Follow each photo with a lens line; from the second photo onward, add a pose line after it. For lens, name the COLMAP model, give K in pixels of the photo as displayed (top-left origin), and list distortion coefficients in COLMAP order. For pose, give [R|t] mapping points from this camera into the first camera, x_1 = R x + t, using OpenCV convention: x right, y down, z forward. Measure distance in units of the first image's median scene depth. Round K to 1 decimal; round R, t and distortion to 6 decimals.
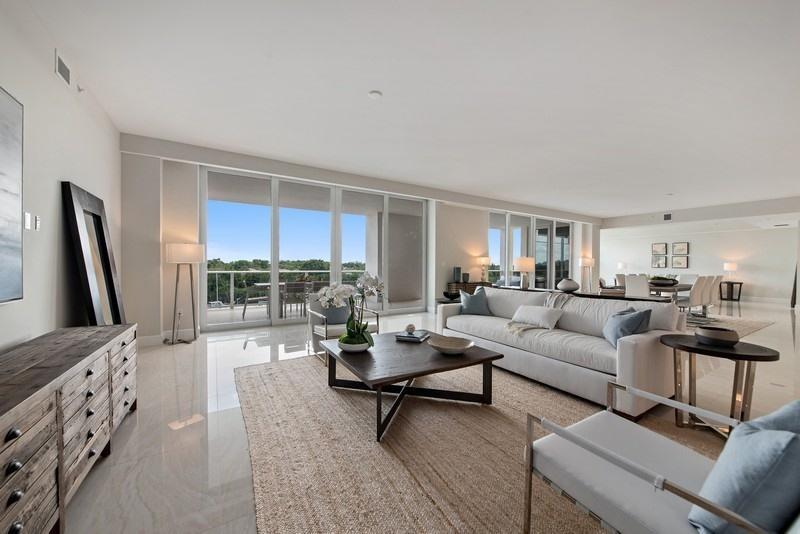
lens RADIAL K [[327.4, 0, 407.7], [0, 327.4, 271.8], [0, 0, 1]] dist [-0.011123, -0.000973]
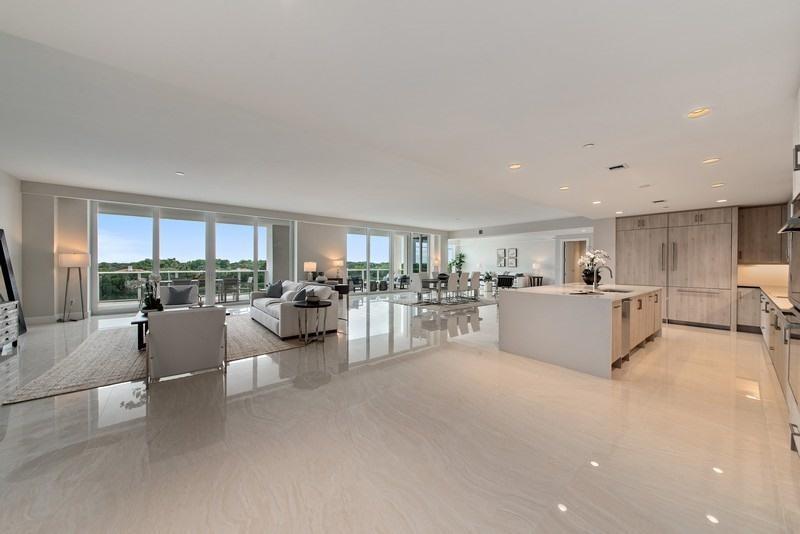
lens RADIAL K [[286.5, 0, 403.5], [0, 286.5, 263.8], [0, 0, 1]] dist [0.001916, 0.000465]
pose [[0.989257, -0.003274, 0.146148, 0.315560], [0.006354, 0.999767, -0.020612, -0.002558], [-0.146047, 0.021320, 0.989048, -0.268659]]
